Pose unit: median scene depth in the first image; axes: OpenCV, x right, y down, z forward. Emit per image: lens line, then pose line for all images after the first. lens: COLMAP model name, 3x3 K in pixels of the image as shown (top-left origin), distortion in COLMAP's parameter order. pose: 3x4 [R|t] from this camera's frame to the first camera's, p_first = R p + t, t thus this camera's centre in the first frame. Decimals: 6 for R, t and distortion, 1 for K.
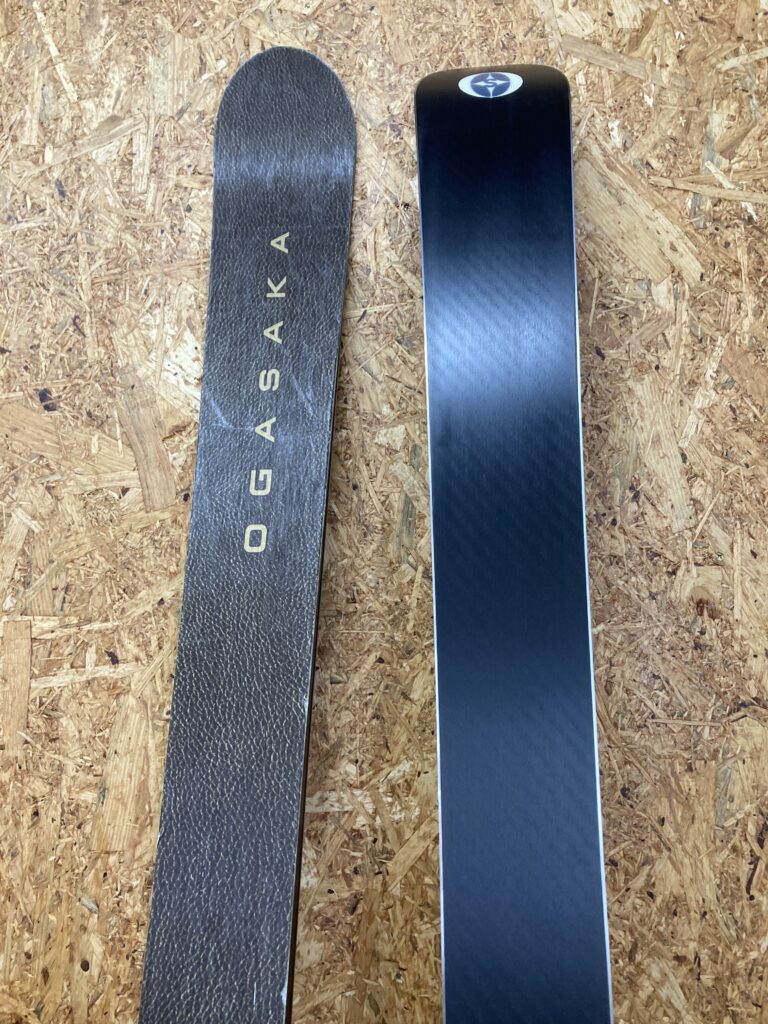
lens RADIAL K [[843.8, 0, 389.1], [0, 843.8, 508.5], [0, 0, 1]] dist [0.024716, -0.015534]
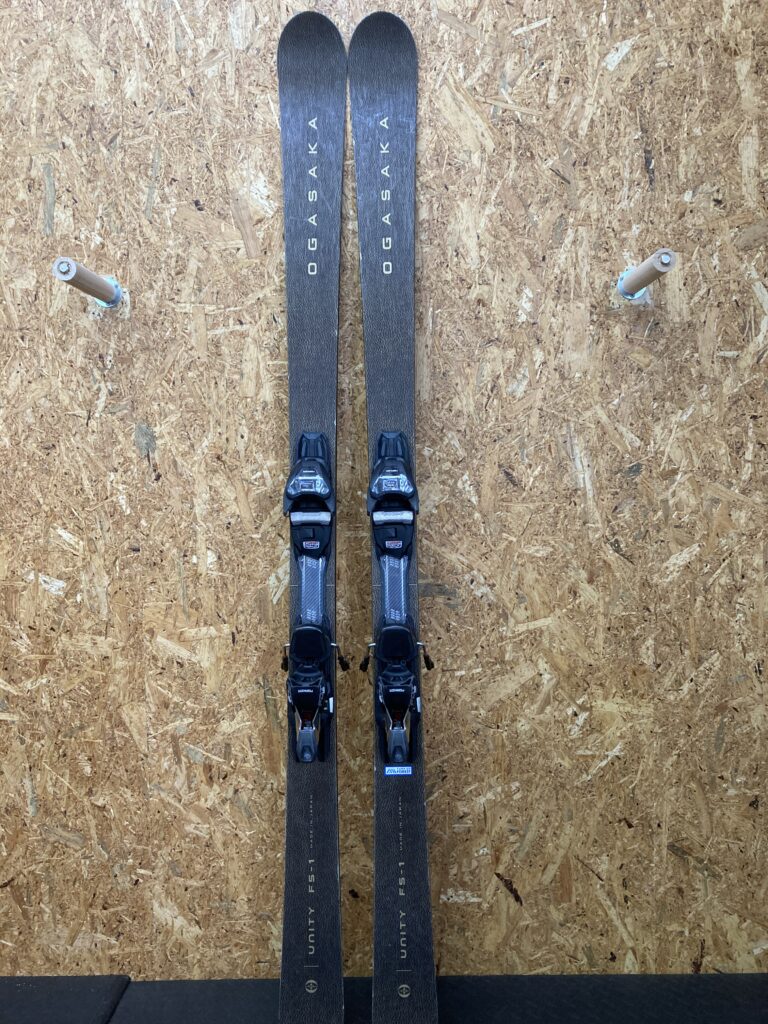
lens RADIAL K [[843.8, 0, 382.9], [0, 843.8, 517.5], [0, 0, 1]] dist [0.024716, -0.015534]
pose [[0.998414, -0.007540, 0.055787, -0.053078], [-0.010348, 0.949522, 0.313531, -0.053491], [-0.055335, -0.313611, 0.947938, -1.407777]]
